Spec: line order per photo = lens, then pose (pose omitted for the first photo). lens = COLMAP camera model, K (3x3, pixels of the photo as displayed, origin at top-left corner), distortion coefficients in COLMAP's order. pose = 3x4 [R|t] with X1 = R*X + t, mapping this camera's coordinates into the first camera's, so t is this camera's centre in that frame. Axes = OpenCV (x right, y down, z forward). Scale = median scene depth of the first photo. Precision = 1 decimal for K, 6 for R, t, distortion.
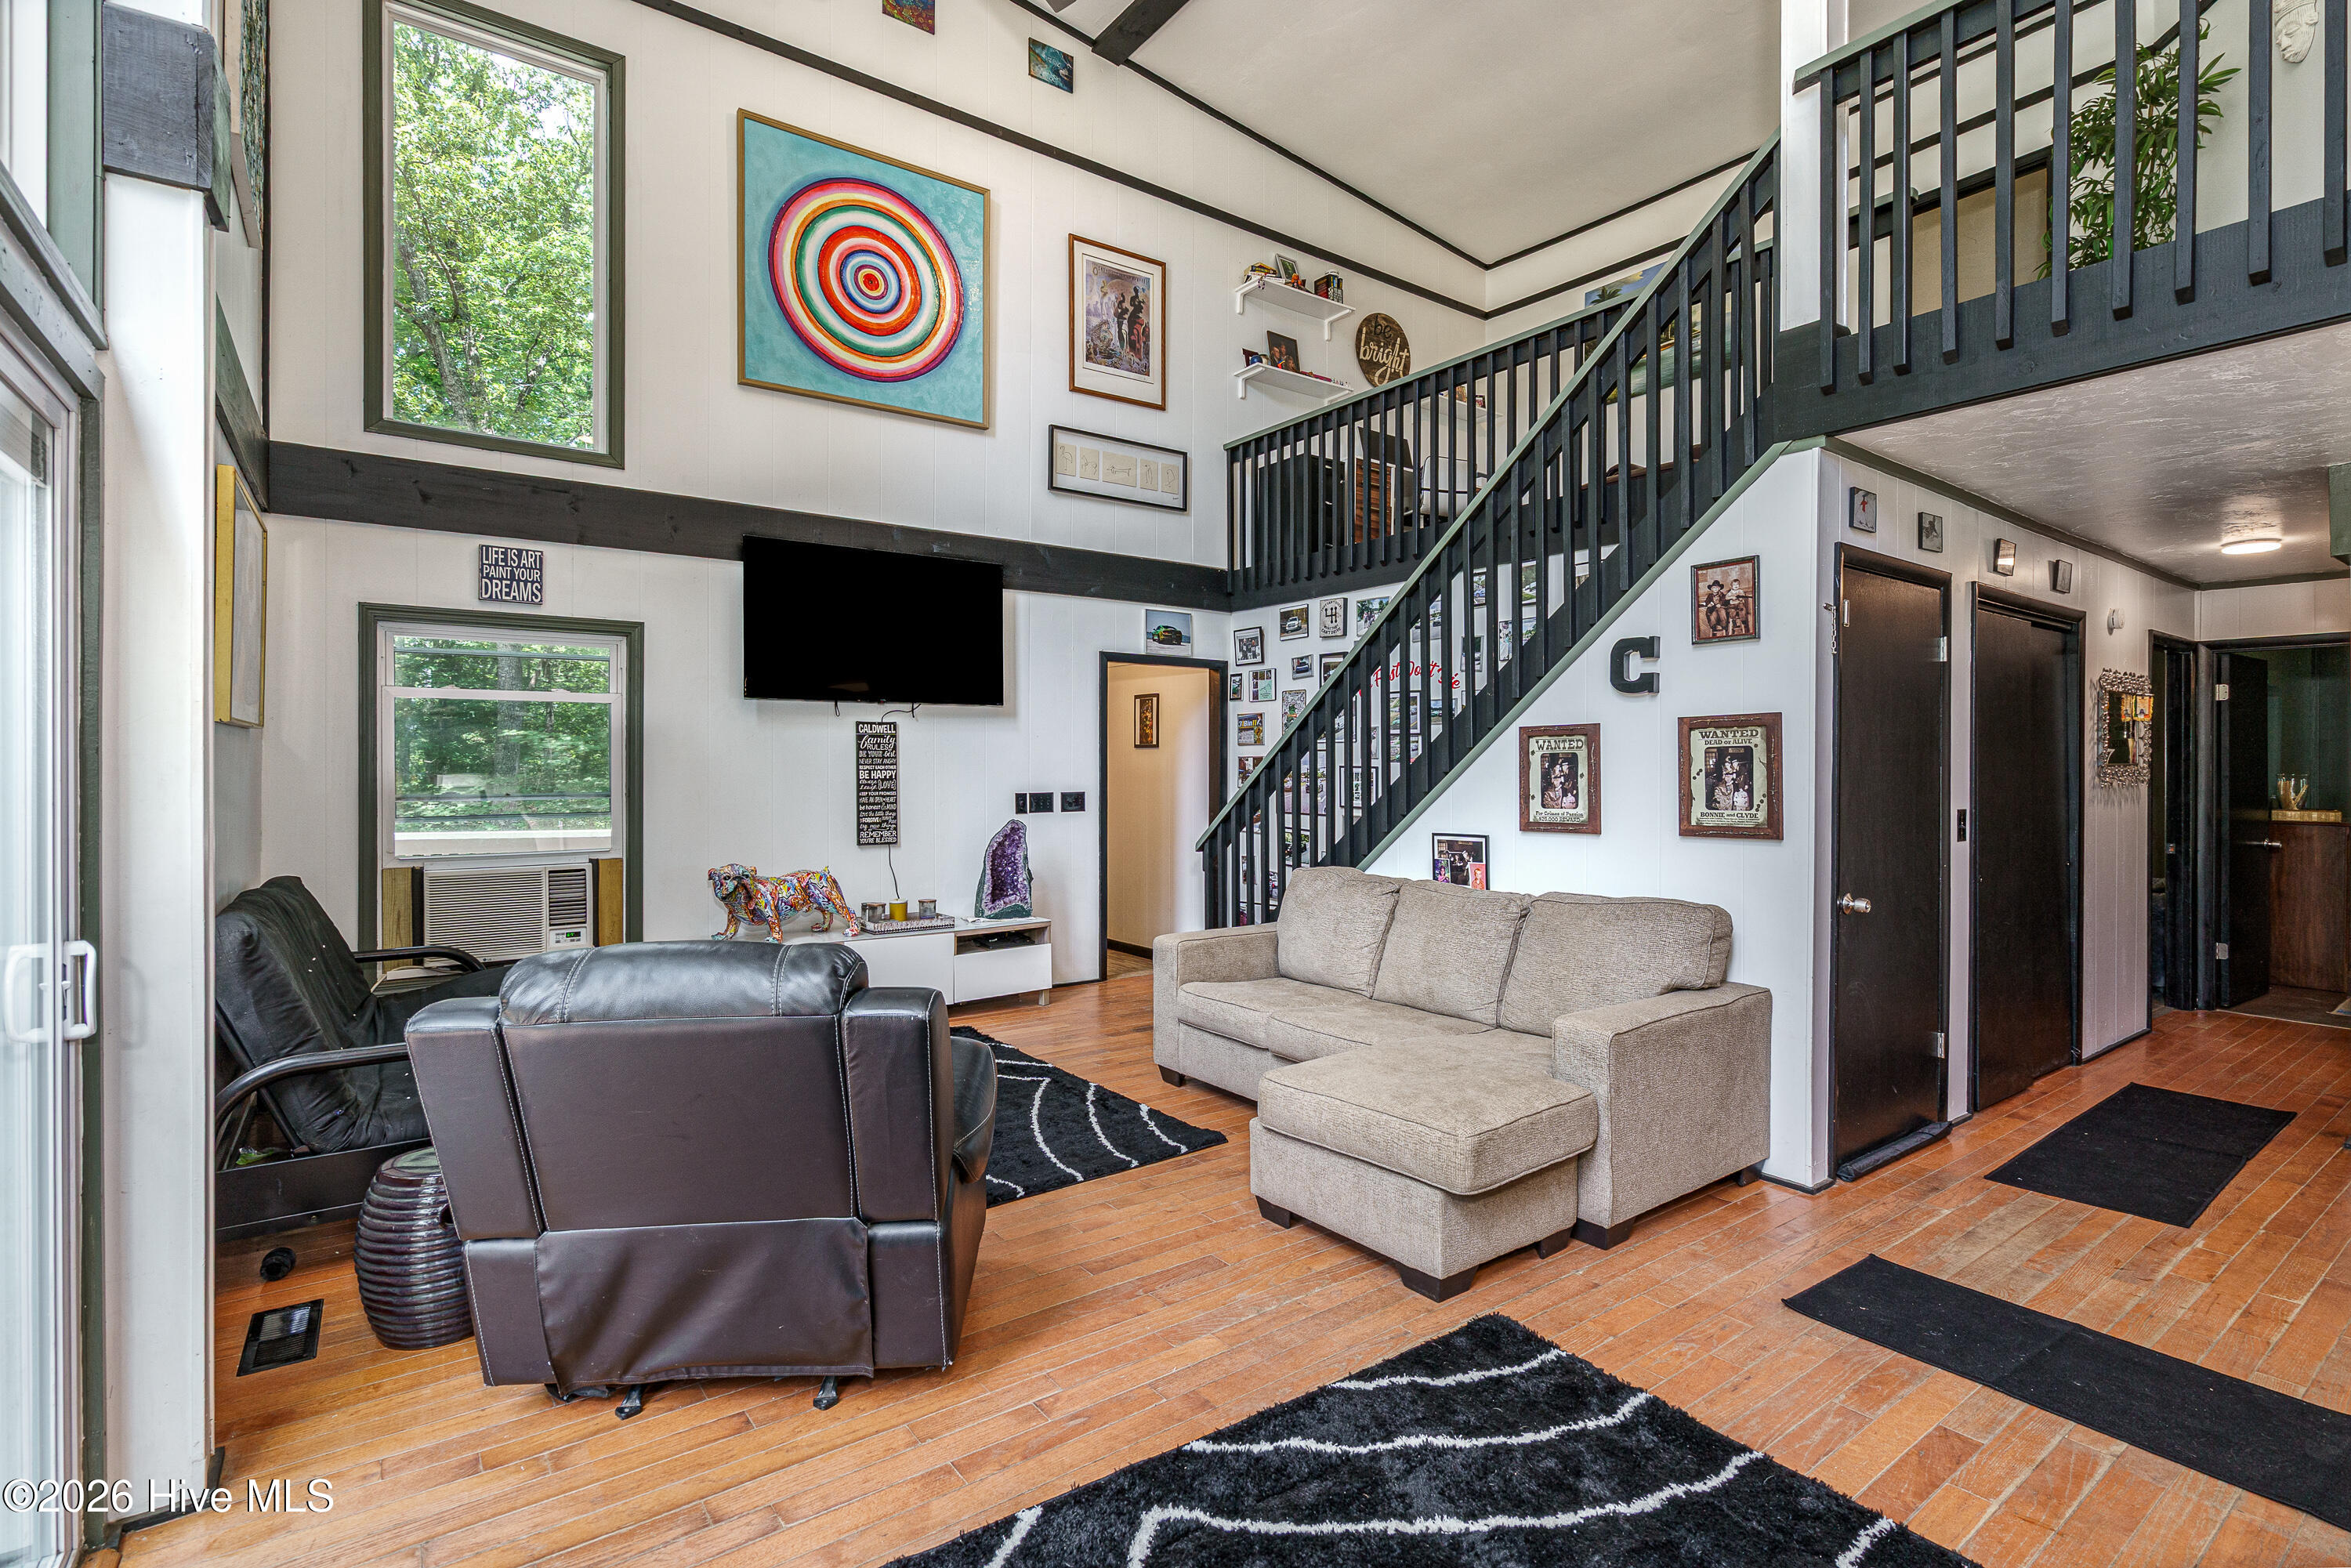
lens RADIAL K [[1115.0, 0, 1176.6], [0, 1115.0, 766.8], [0, 0, 1]] dist [-0.003108, 0.002214]
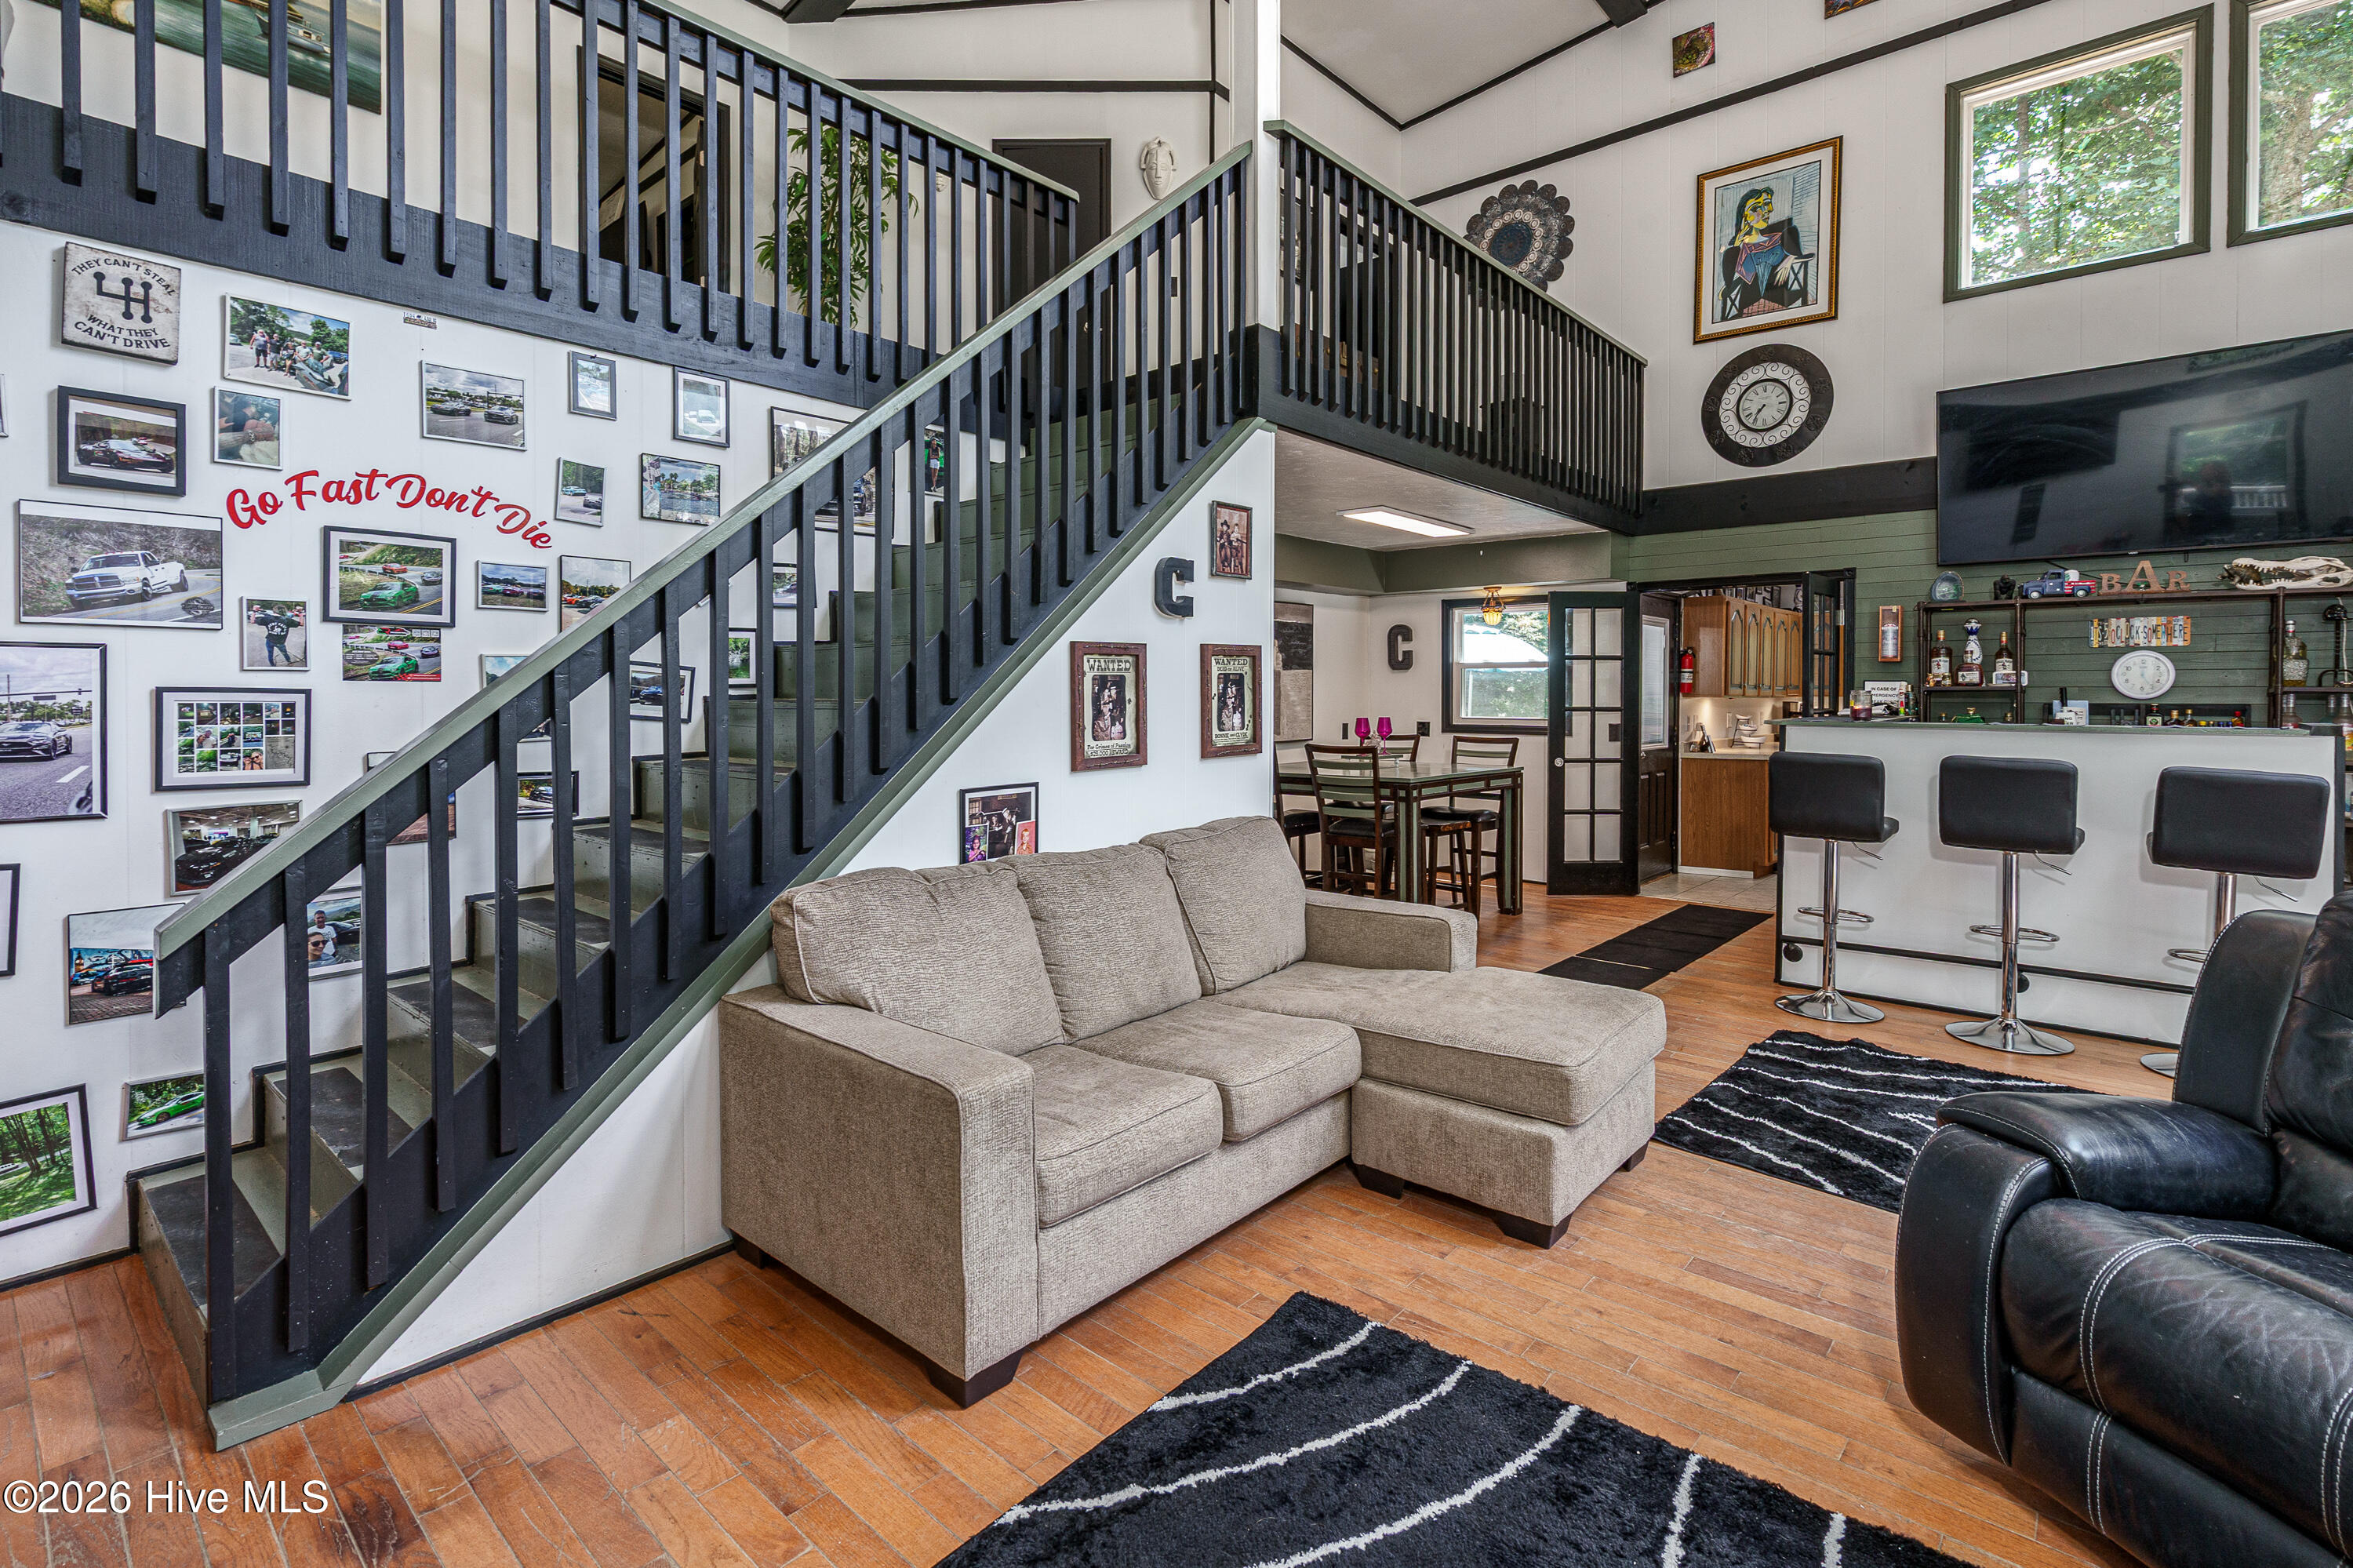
lens RADIAL K [[1116.0, 0, 1200.3], [0, 1116.0, 710.5], [0, 0, 1]] dist [-0.003108, 0.002214]
pose [[-0.230484, -0.006625, 0.973054, -0.535298], [0.009254, 0.999917, 0.008999, 0.008038], [-0.973032, 0.011079, -0.230403, 1.191824]]
